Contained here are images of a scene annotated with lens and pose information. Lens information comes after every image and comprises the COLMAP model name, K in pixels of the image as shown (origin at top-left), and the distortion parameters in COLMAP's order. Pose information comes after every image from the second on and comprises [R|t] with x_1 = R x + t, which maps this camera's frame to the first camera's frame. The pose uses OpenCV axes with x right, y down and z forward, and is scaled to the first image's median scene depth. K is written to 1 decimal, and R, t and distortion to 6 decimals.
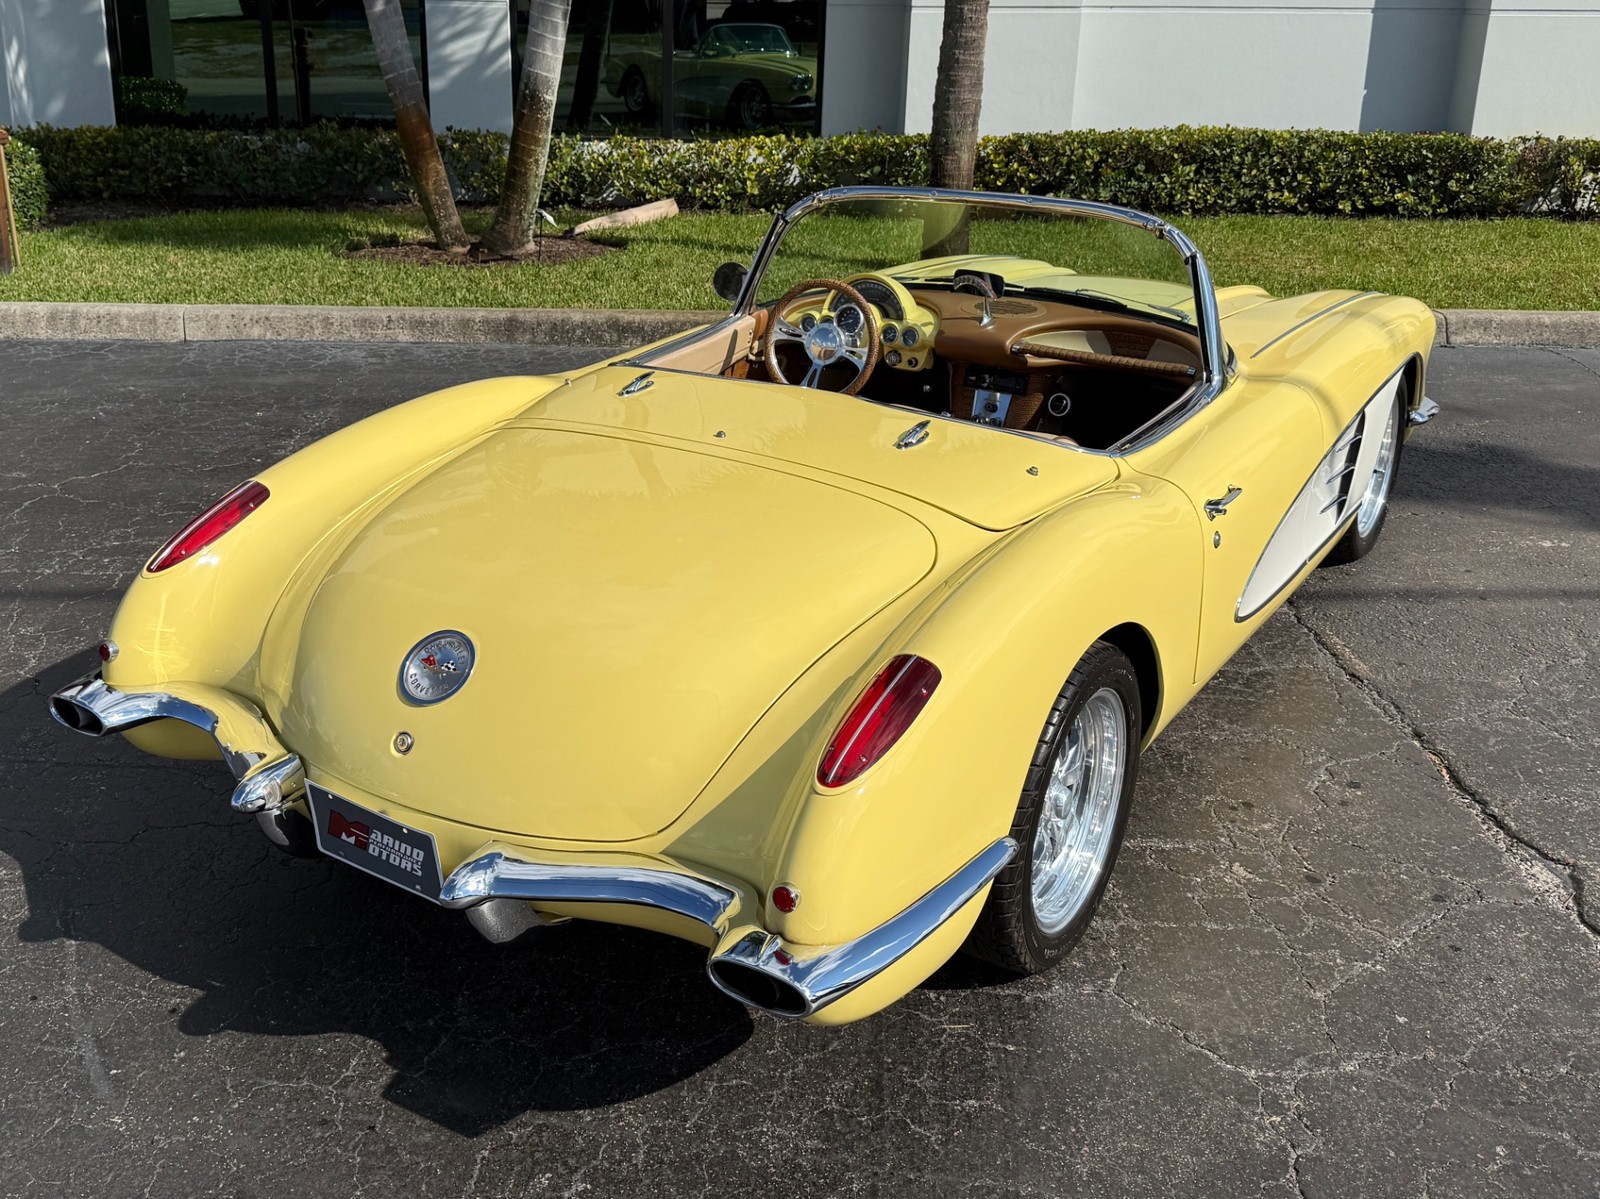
lens RADIAL K [[1576.6, 0, 708.3], [0, 1576.6, 505.6], [0, 0, 1]] dist [0.173423, -0.360485]
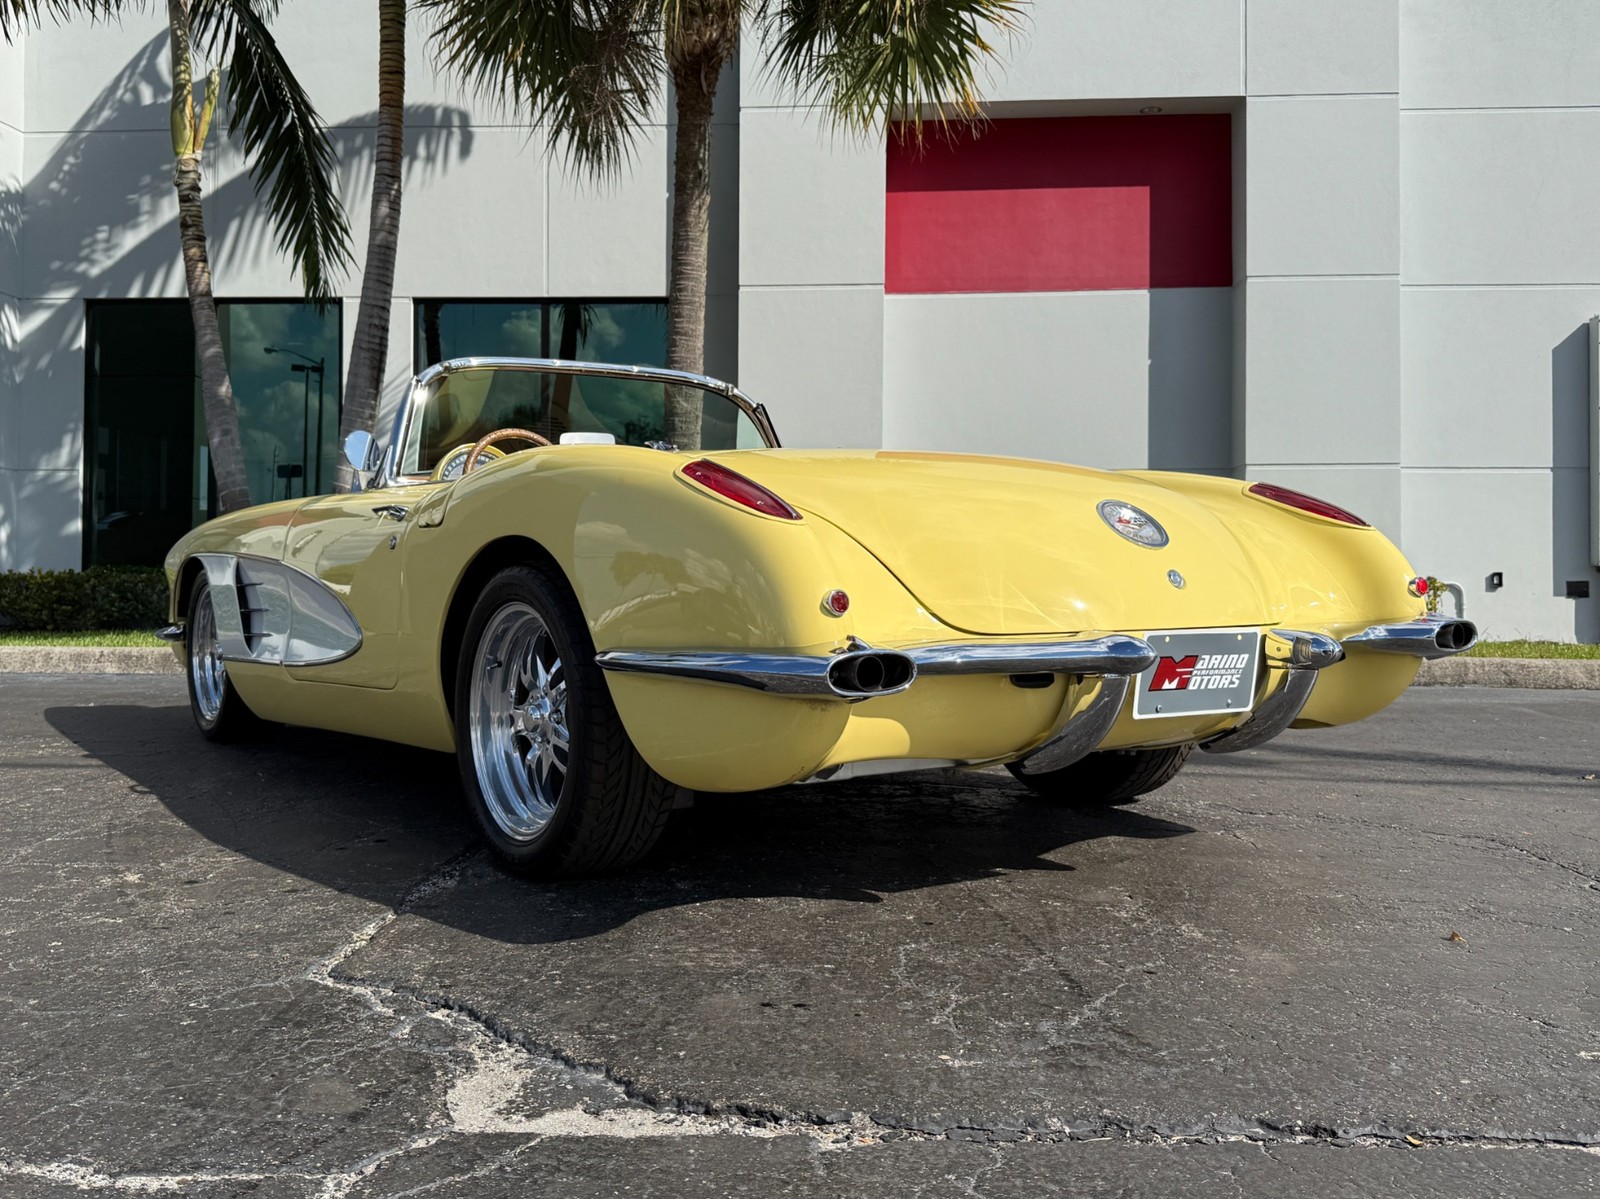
lens RADIAL K [[1398.1, 0, 751.3], [0, 1398.1, 554.2], [0, 0, 1]] dist [0.178857, -0.399083]
pose [[0.996649, -0.007679, -0.081441, 0.271512], [-0.019916, 0.942845, -0.332636, 0.113481], [0.079341, 0.333143, 0.939532, 0.062365]]
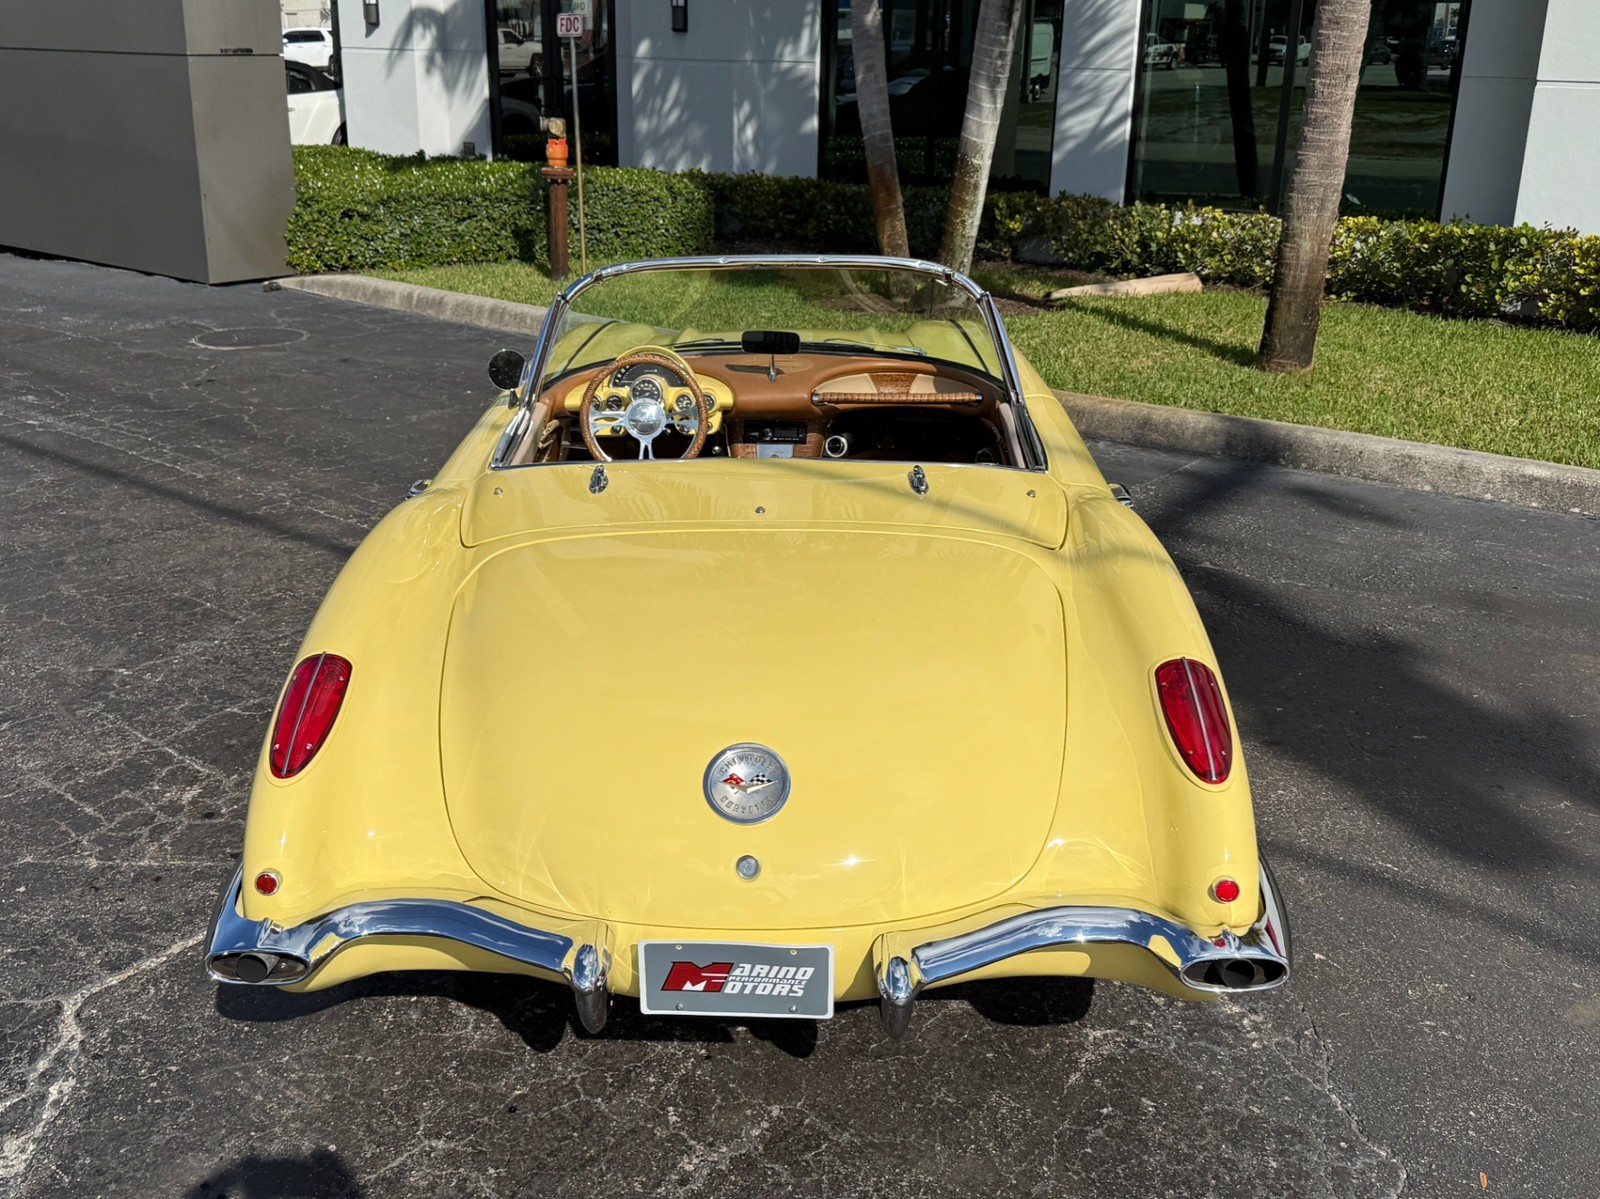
lens RADIAL K [[1575.3, 0, 762.5], [0, 1575.3, 567.4], [0, 0, 1]] dist [0.181614, -0.405728]
pose [[0.763868, 0.203073, -0.612591, 0.480186], [-0.205601, 0.976321, 0.067275, -0.037425], [0.611747, 0.074560, 0.787532, 0.109456]]
